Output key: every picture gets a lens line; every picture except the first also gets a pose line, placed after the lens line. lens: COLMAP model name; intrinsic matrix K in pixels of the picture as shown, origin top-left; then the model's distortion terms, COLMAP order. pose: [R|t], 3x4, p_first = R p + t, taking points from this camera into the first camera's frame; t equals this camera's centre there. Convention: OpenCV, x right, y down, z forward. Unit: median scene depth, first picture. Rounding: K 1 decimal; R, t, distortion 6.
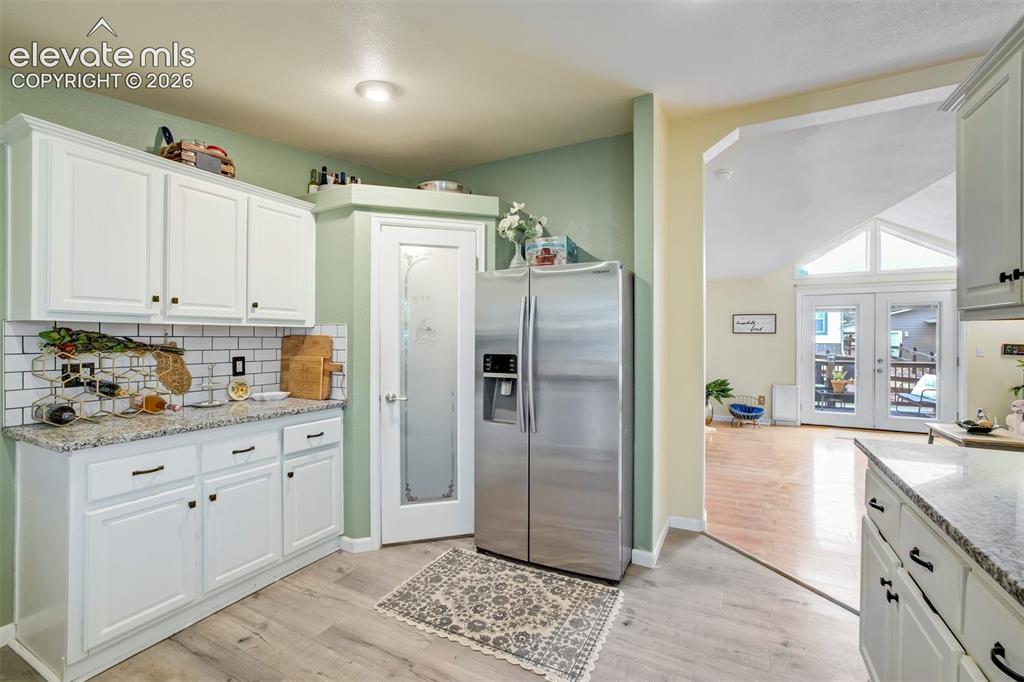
lens RADIAL K [[441.0, 0, 514.1], [0, 441.0, 337.3], [0, 0, 1]] dist [-0.036033, 0.018863]
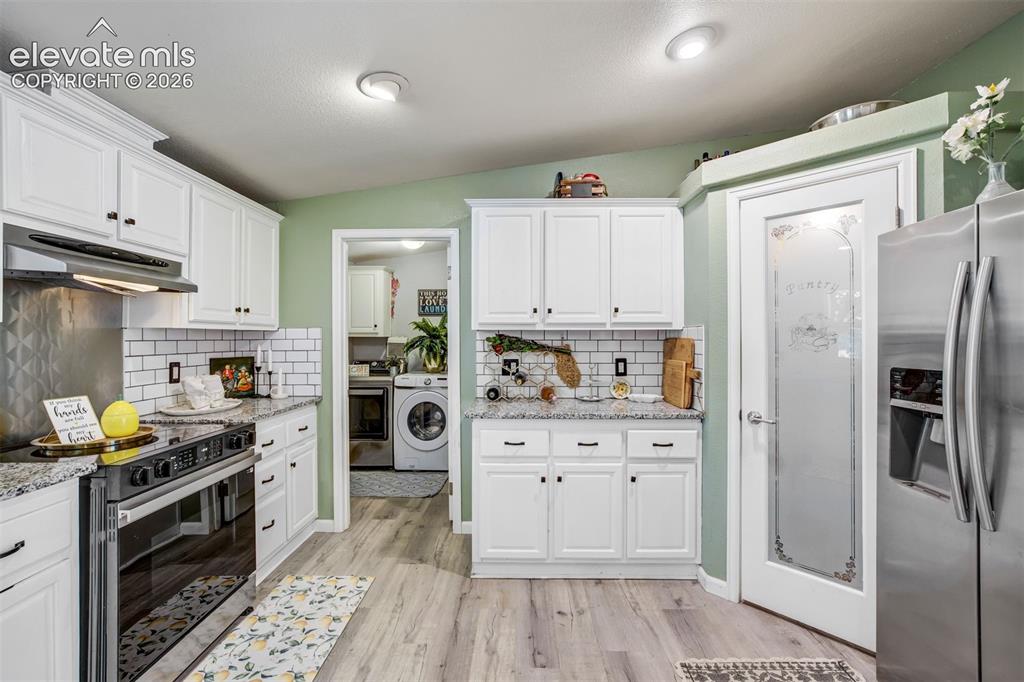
lens RADIAL K [[441.0, 0, 514.1], [0, 441.0, 337.3], [0, 0, 1]] dist [-0.036033, 0.018863]
pose [[0.451824, -0.008276, -0.892069, 0.233039], [0.003182, 0.999966, -0.007665, -0.000267], [0.892101, 0.000625, 0.451835, 0.279988]]
